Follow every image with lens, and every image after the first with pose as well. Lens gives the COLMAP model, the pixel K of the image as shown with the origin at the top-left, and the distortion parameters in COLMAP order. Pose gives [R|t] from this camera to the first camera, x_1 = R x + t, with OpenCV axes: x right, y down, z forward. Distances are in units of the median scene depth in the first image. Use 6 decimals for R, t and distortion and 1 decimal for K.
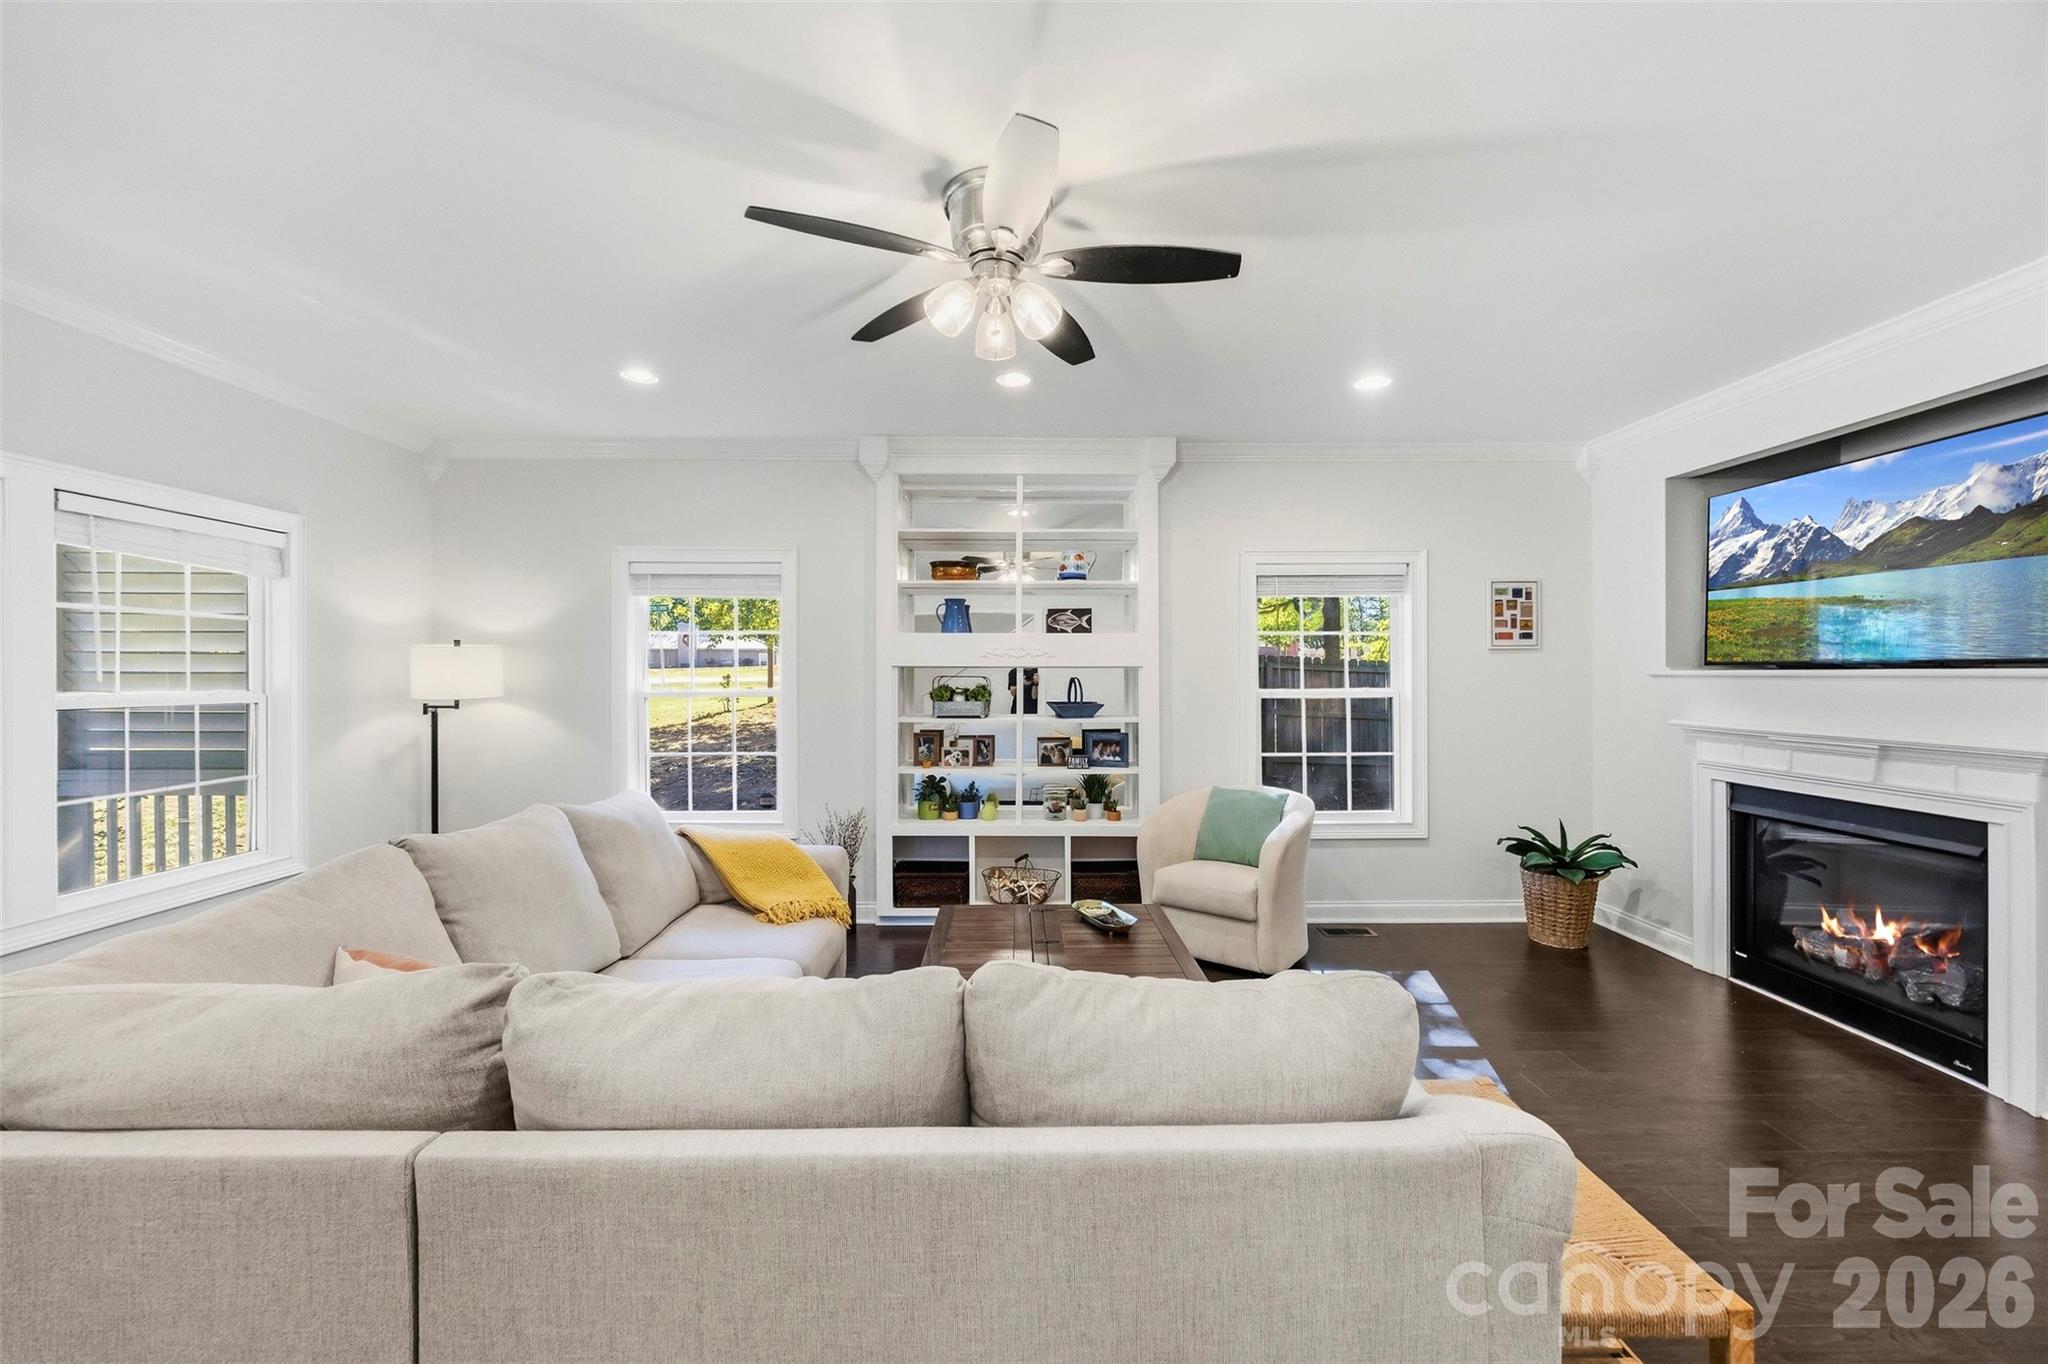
lens RADIAL K [[792.5, 0, 1021.9], [0, 792.5, 677.5], [0, 0, 1]] dist [-0.002982, 0.000008]
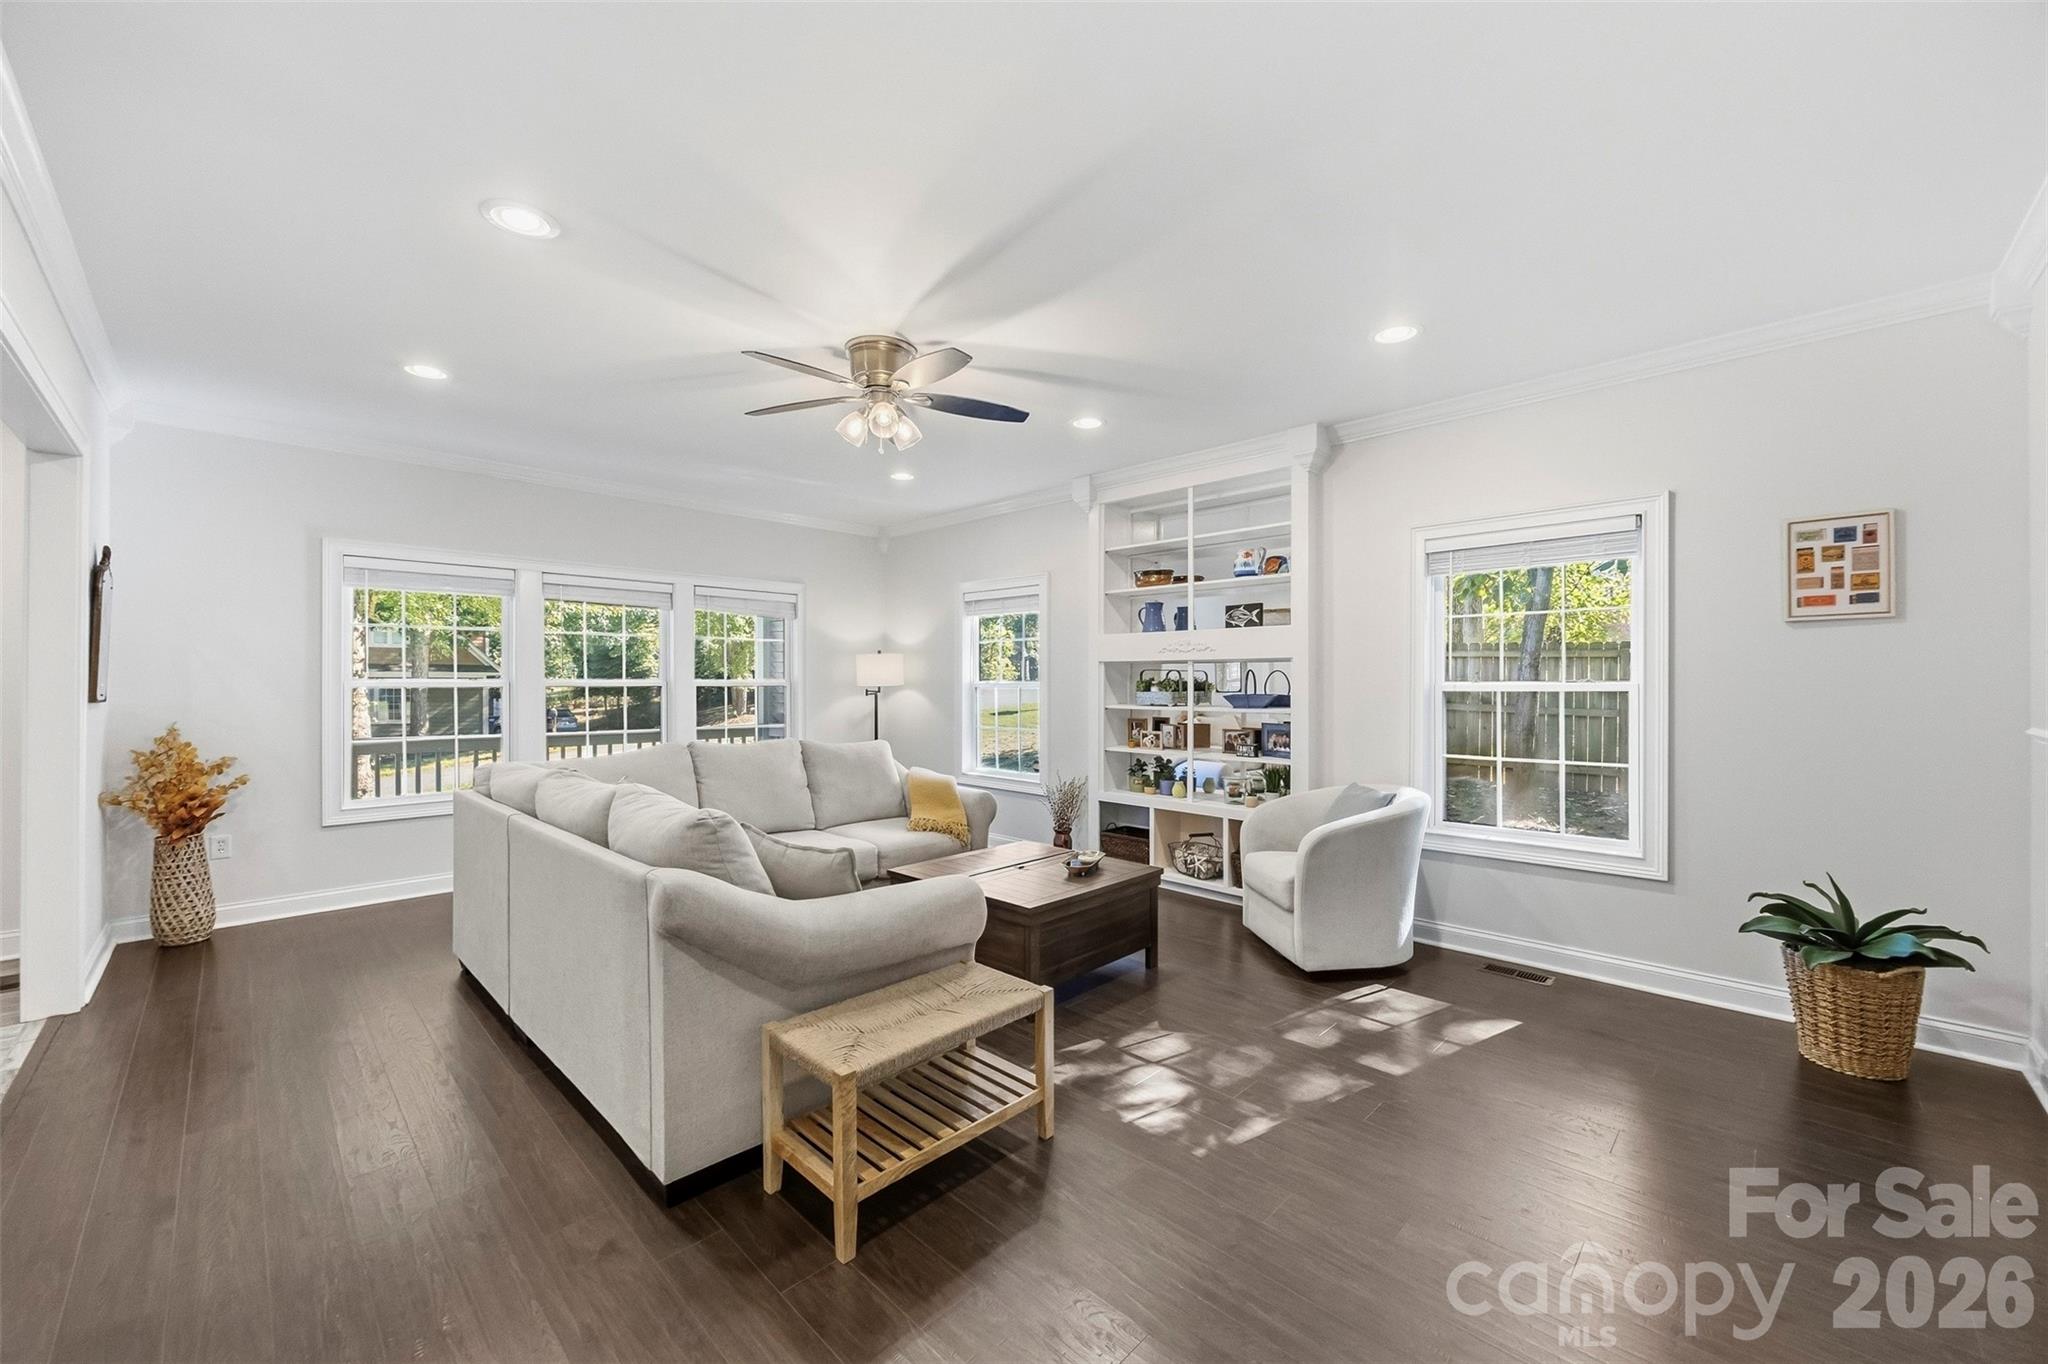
lens RADIAL K [[792.5, 0, 1030.0], [0, 792.5, 681.9], [0, 0, 1]] dist [-0.002982, 0.000008]
pose [[0.709676, 0.000588, -0.704528, 0.607532], [-0.003757, 0.999989, -0.002950, 0.020584], [0.704518, 0.004740, 0.709670, 0.054457]]
